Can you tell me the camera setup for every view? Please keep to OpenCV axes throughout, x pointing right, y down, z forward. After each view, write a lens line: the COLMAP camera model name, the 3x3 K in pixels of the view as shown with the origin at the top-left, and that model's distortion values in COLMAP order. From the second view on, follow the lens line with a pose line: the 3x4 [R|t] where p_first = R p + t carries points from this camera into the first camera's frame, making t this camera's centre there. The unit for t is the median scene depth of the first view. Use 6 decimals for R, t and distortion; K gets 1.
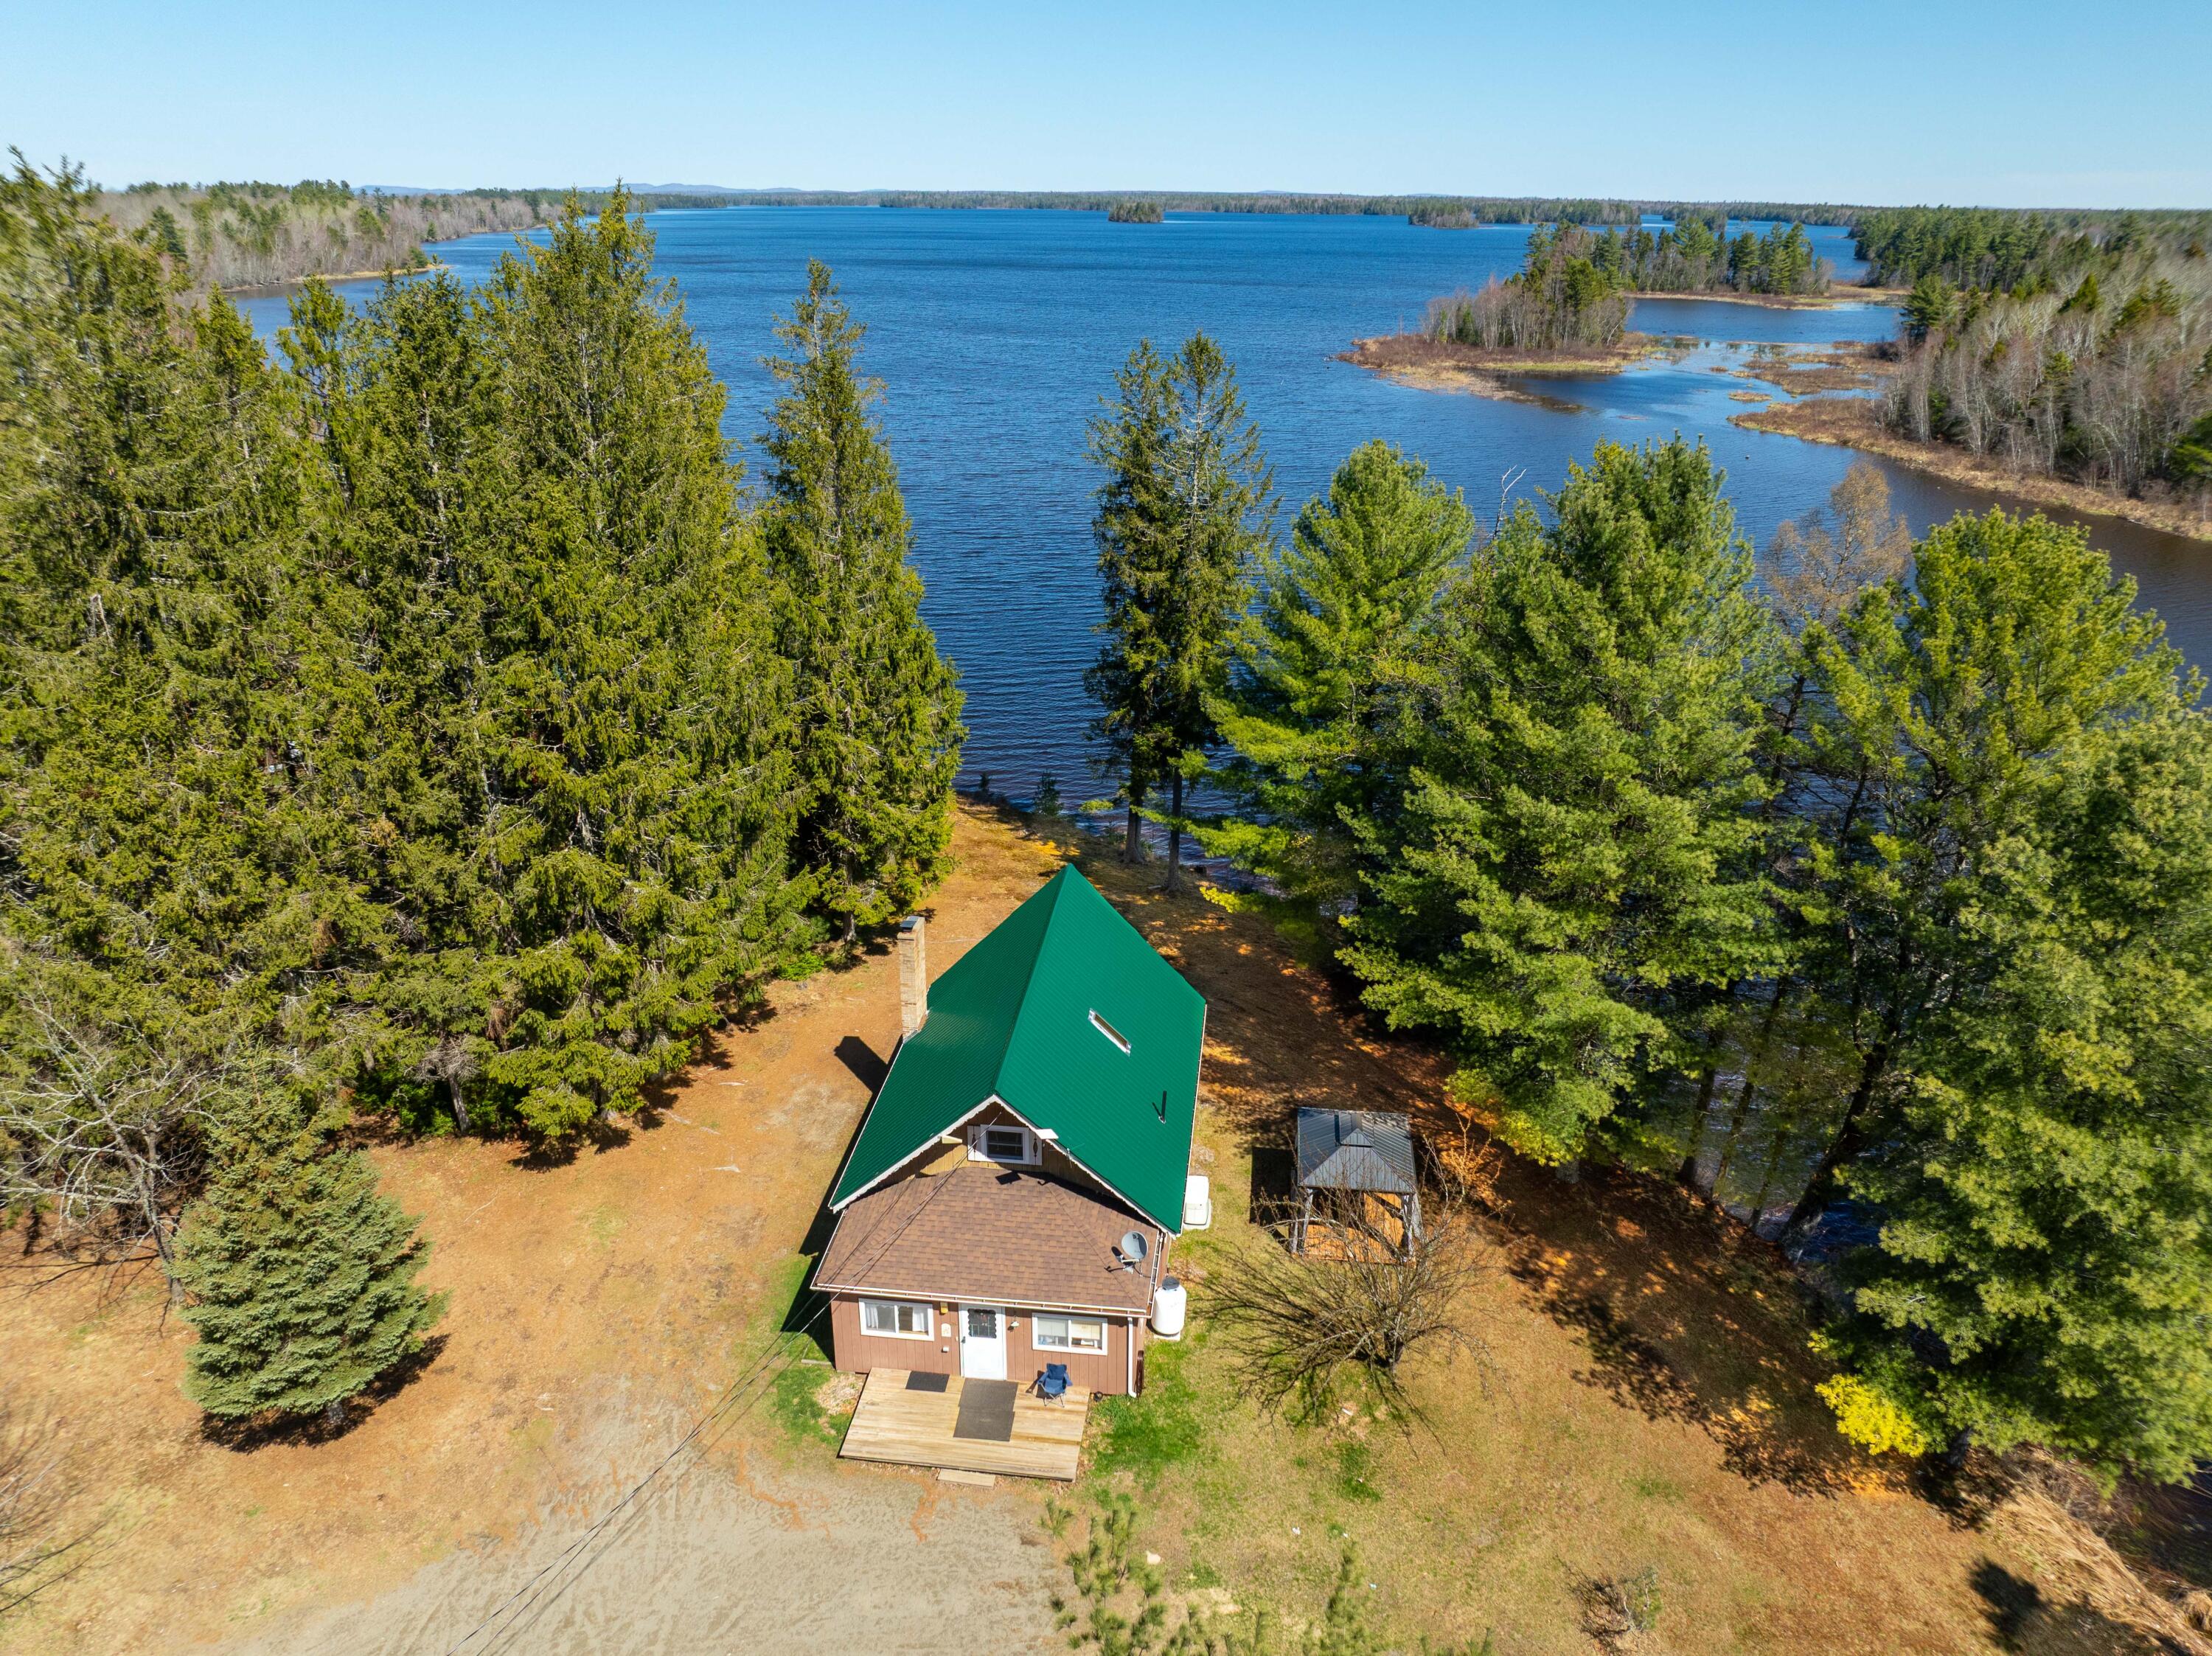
lens RADIAL K [[1559.4, 0, 1104.6], [0, 1559.4, 811.2], [0, 0, 1]] dist [-0.043843, 0.010256]
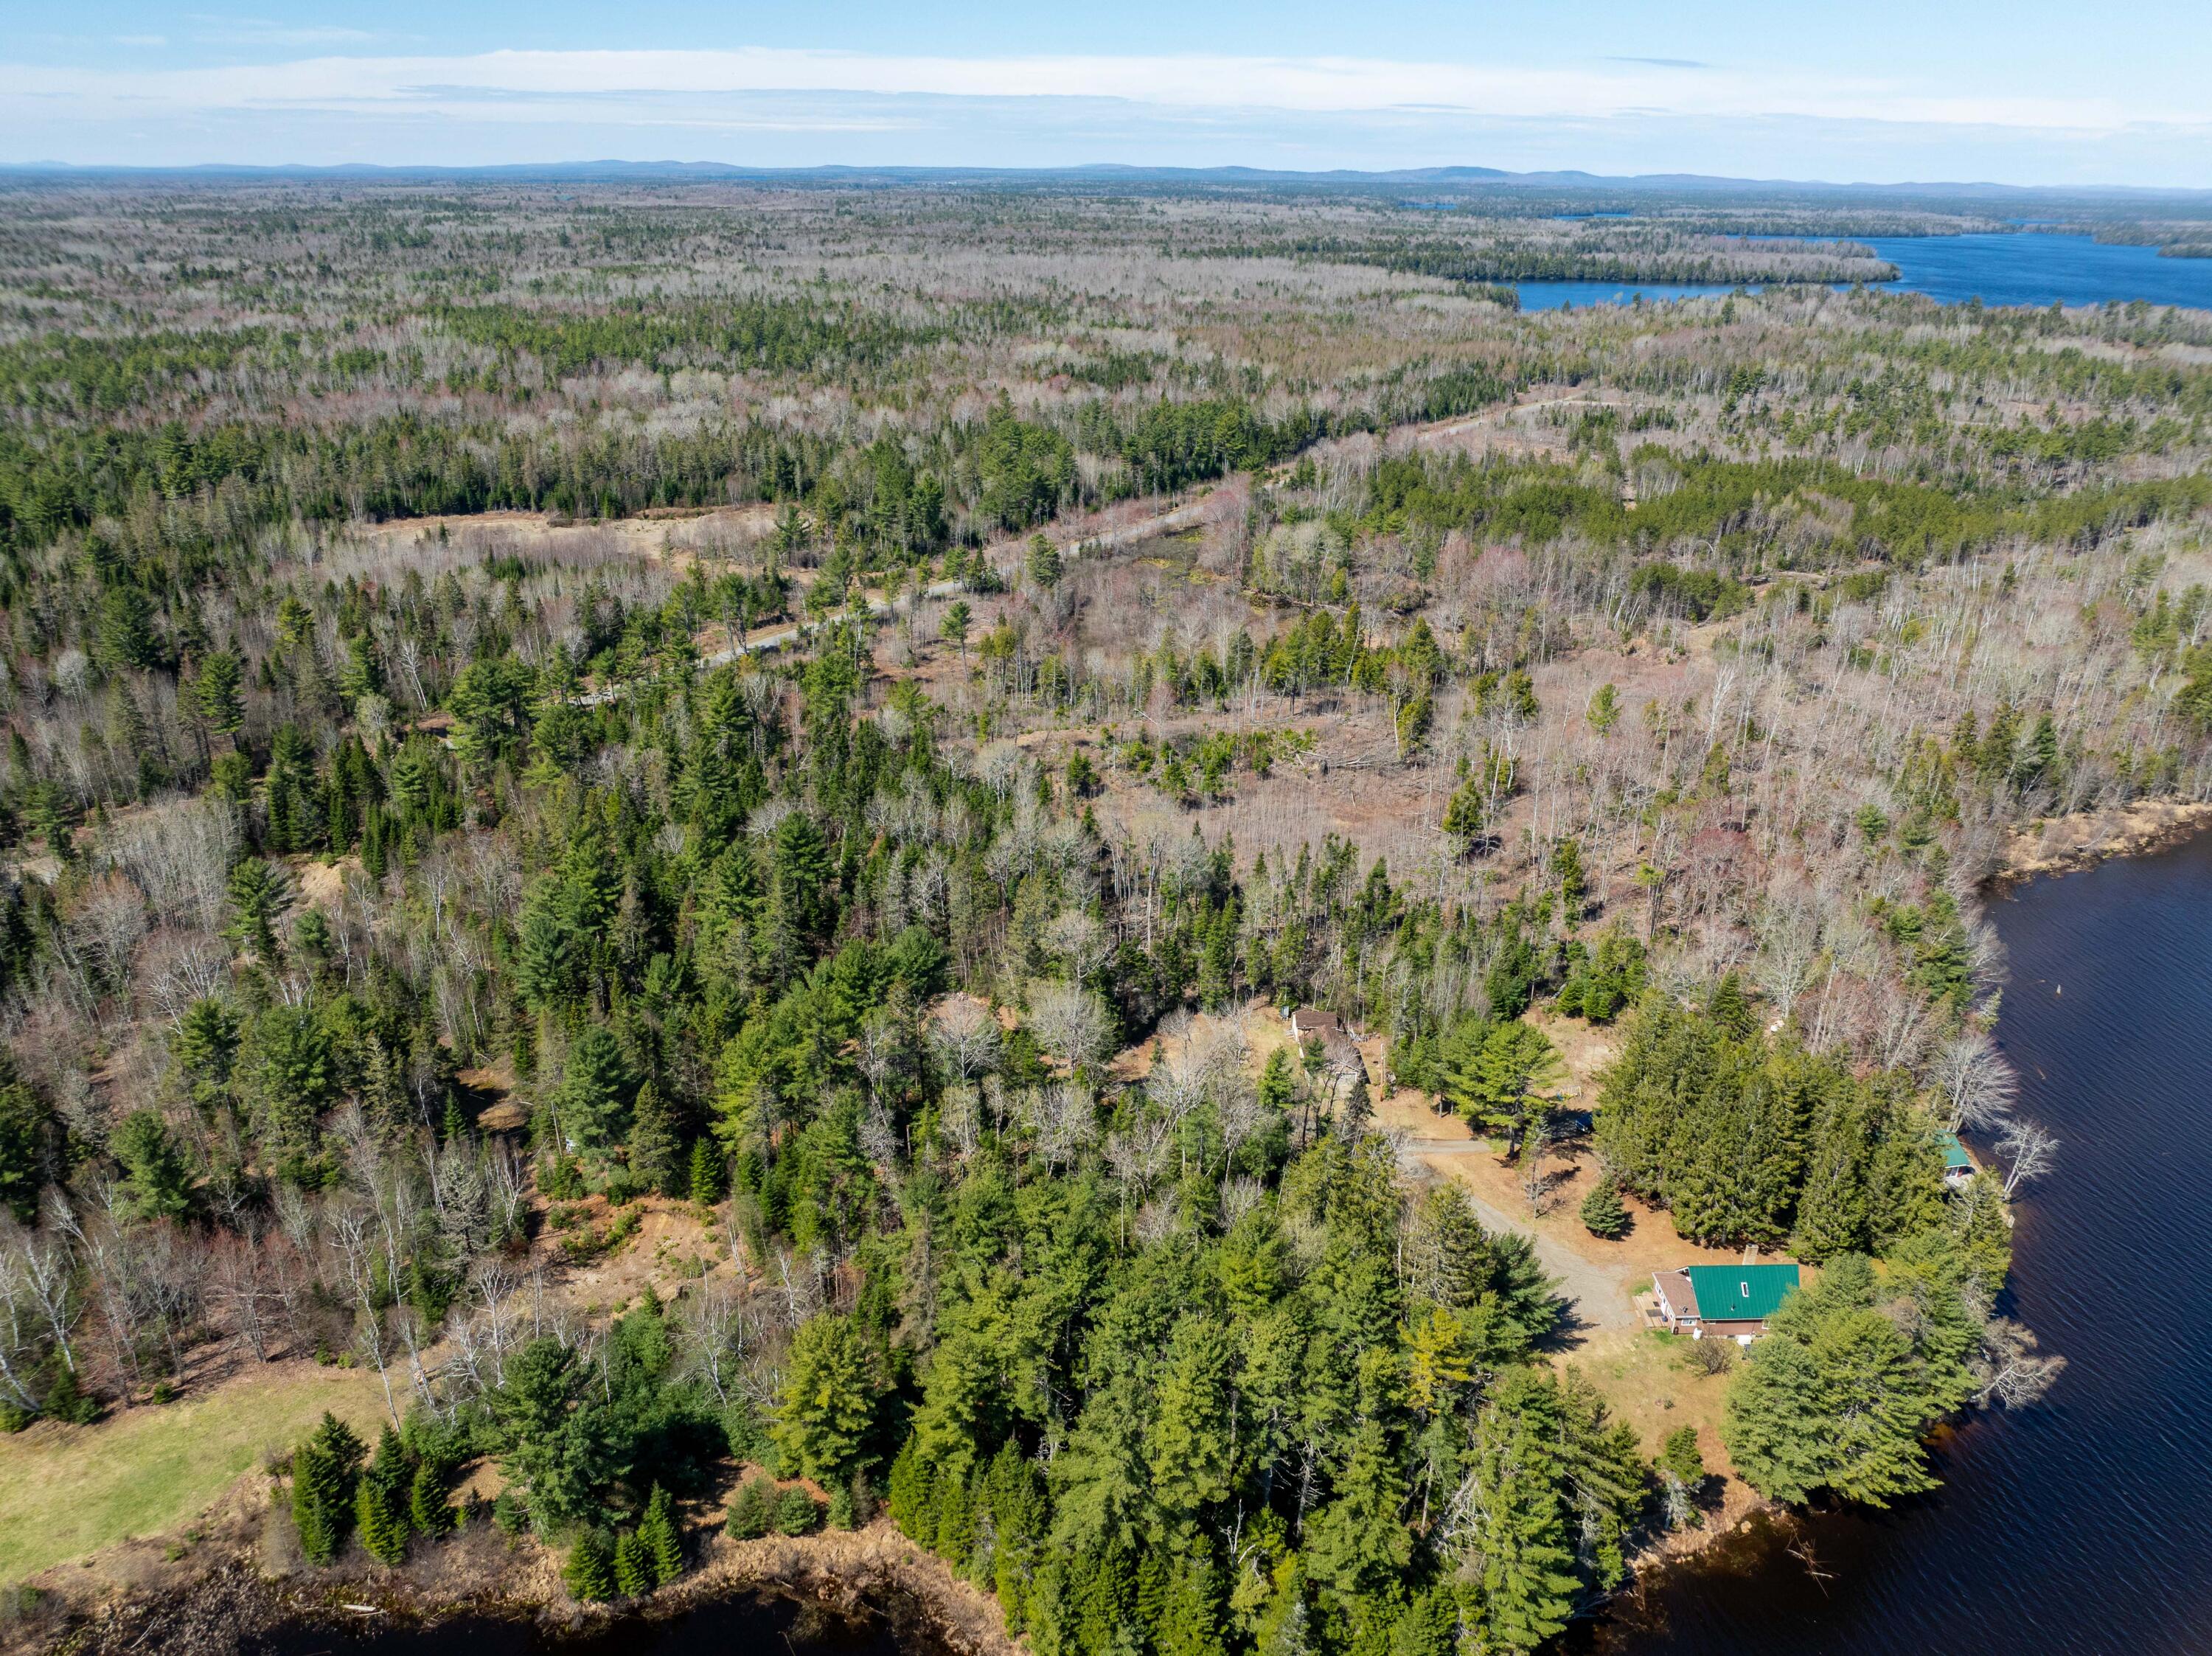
lens RADIAL K [[1559.4, 0, 1110.6], [0, 1559.4, 829.9], [0, 0, 1]] dist [-0.043843, 0.010256]
pose [[0.128392, 0.385975, -0.913531, 3.649527], [-0.372164, 0.872585, 0.316370, -1.905714], [0.919244, 0.299364, 0.255679, -2.378697]]
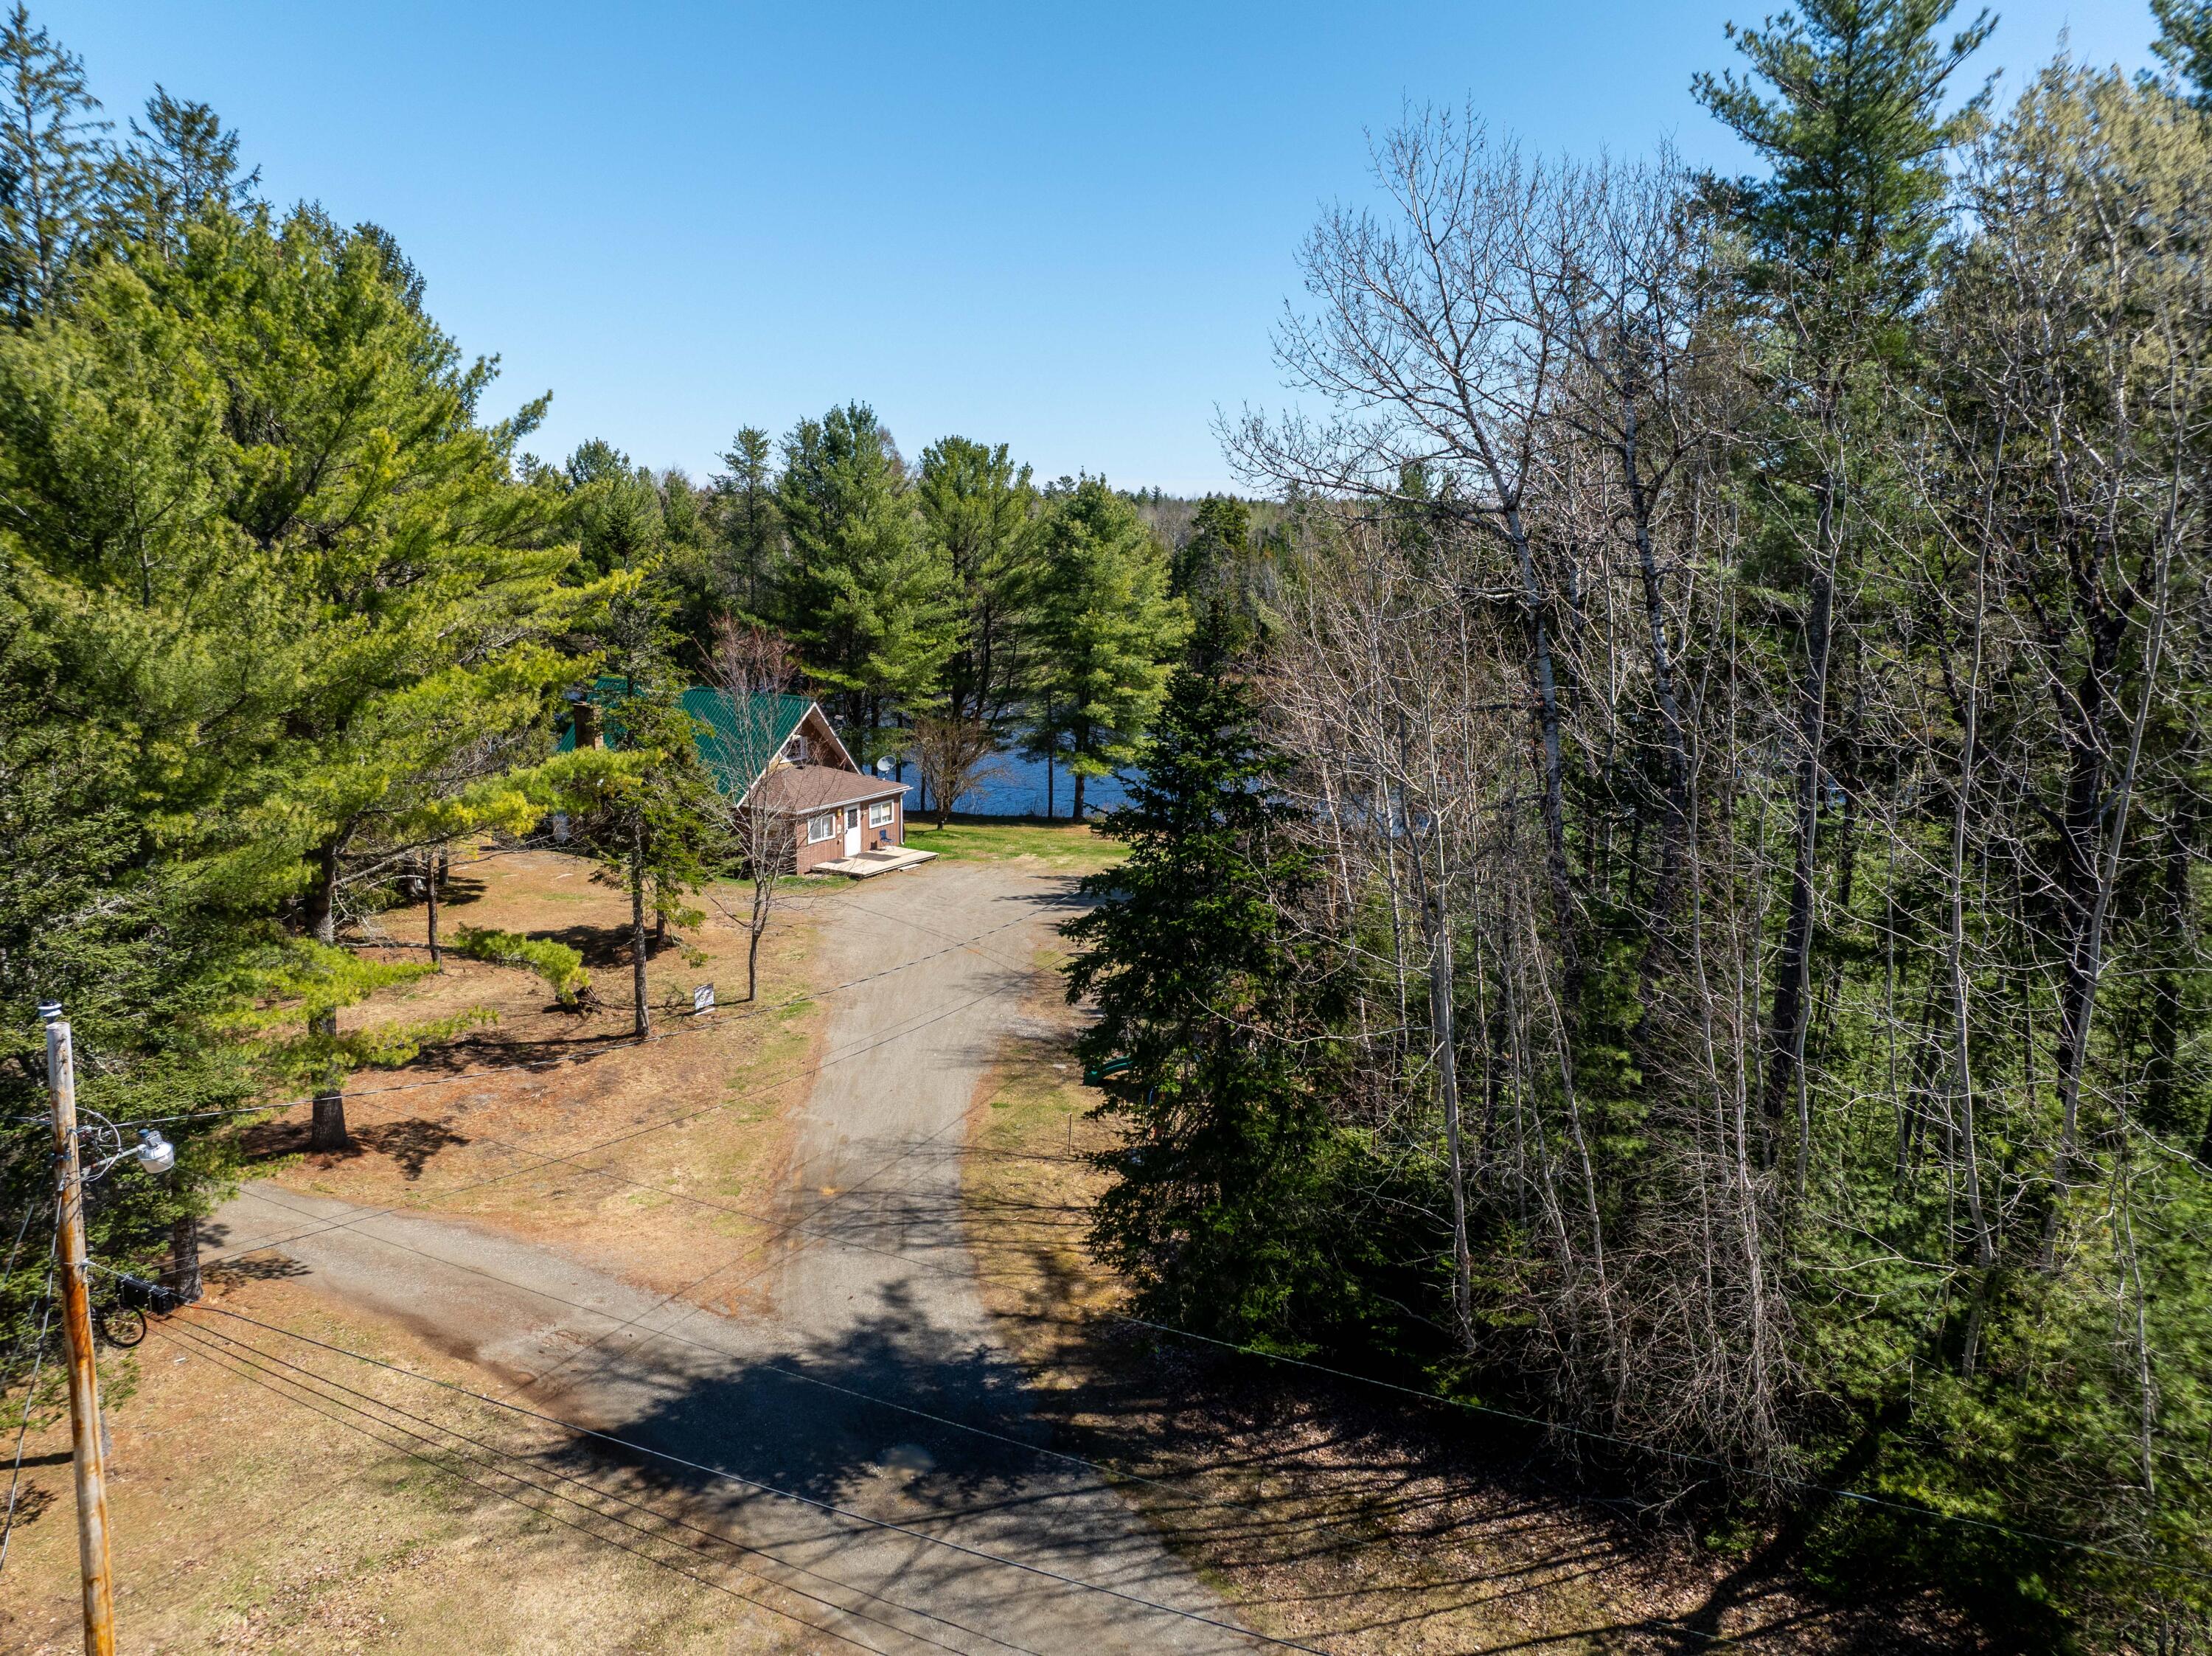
lens RADIAL K [[1559.4, 0, 1104.7], [0, 1559.4, 832.8], [0, 0, 1]] dist [-0.043843, 0.010256]
pose [[0.398132, -0.183097, 0.898870, -1.625182], [0.318758, 0.946431, 0.051599, 0.340356], [-0.860165, 0.265978, 0.435168, -0.077297]]
